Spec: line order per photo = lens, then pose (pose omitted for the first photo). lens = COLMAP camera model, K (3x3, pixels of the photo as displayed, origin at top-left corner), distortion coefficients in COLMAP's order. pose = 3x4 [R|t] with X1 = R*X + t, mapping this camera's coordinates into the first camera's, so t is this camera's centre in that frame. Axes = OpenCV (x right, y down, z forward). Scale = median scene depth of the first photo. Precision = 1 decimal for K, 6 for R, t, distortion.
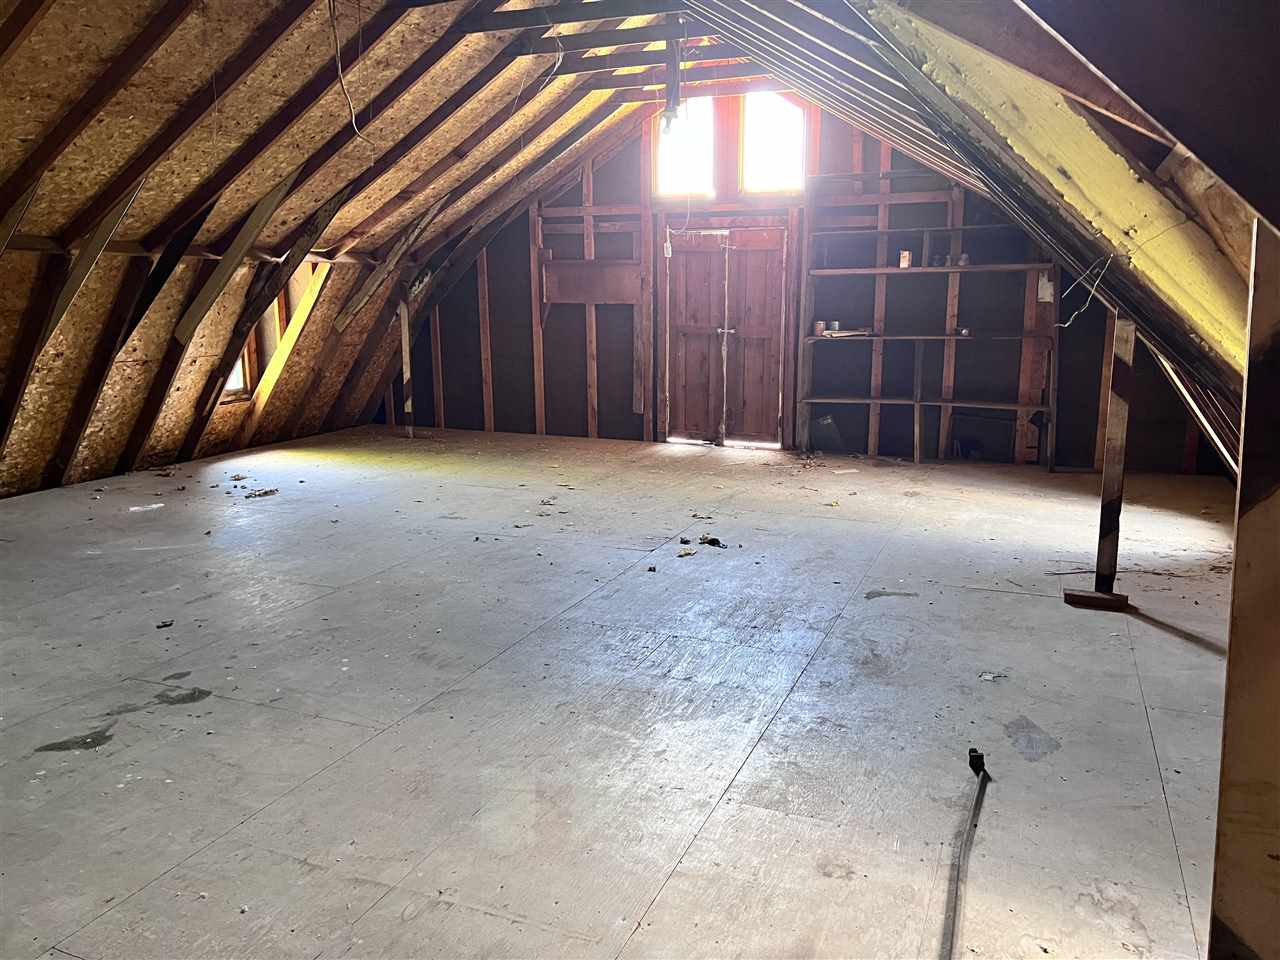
lens RADIAL K [[973.1, 0, 641.2], [0, 973.1, 474.3], [0, 0, 1]] dist [0.022371, -0.012753]
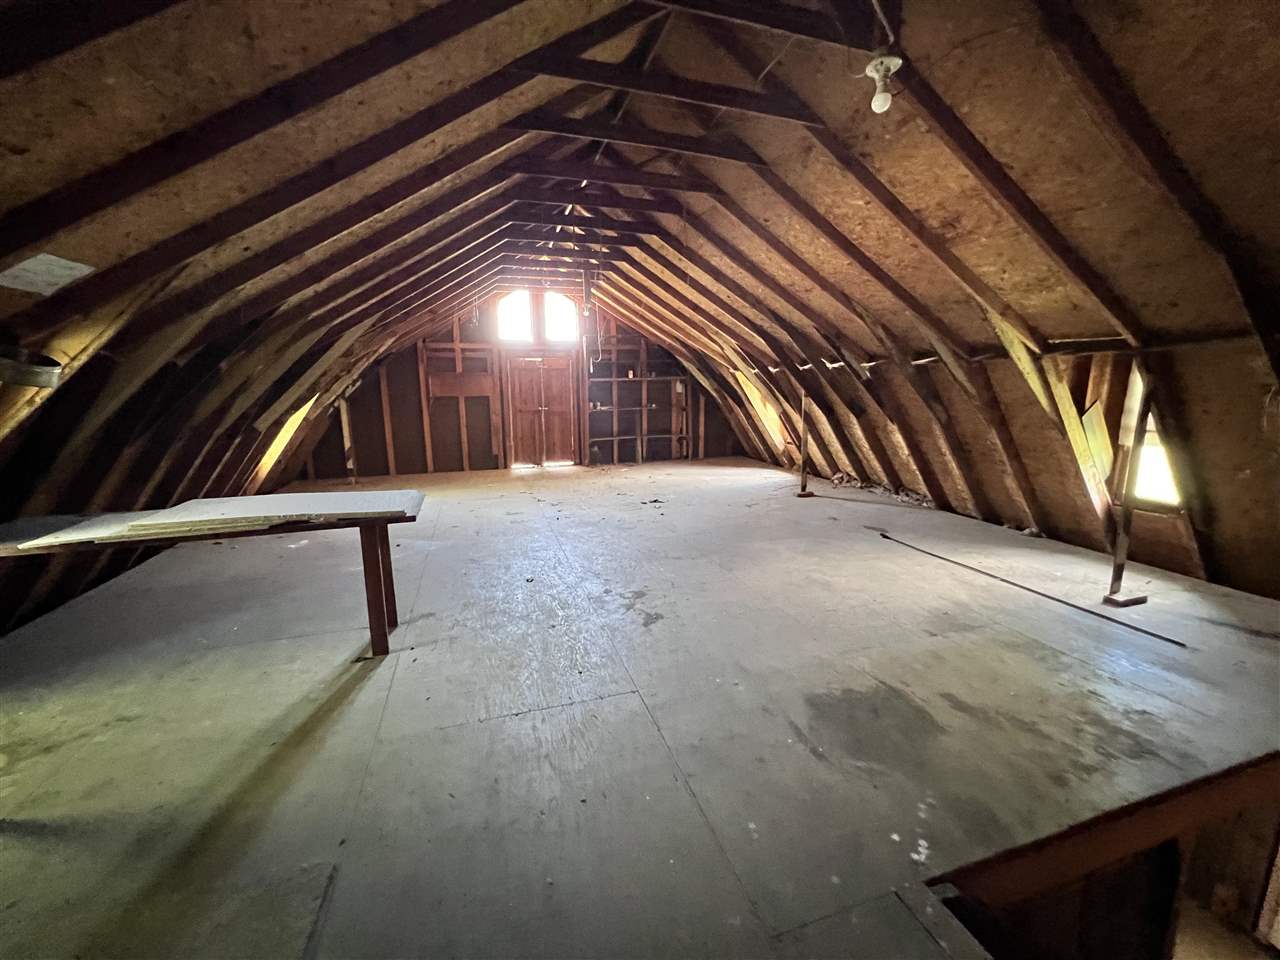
lens RADIAL K [[508.5, 0, 639.0], [0, 508.5, 485.2], [0, 0, 1]] dist [-0.000919, -0.000095]
pose [[0.764066, -0.130737, 0.631752, -0.451985], [0.126840, 0.990581, 0.051589, -0.020874], [-0.632546, 0.040714, 0.773452, 0.073171]]
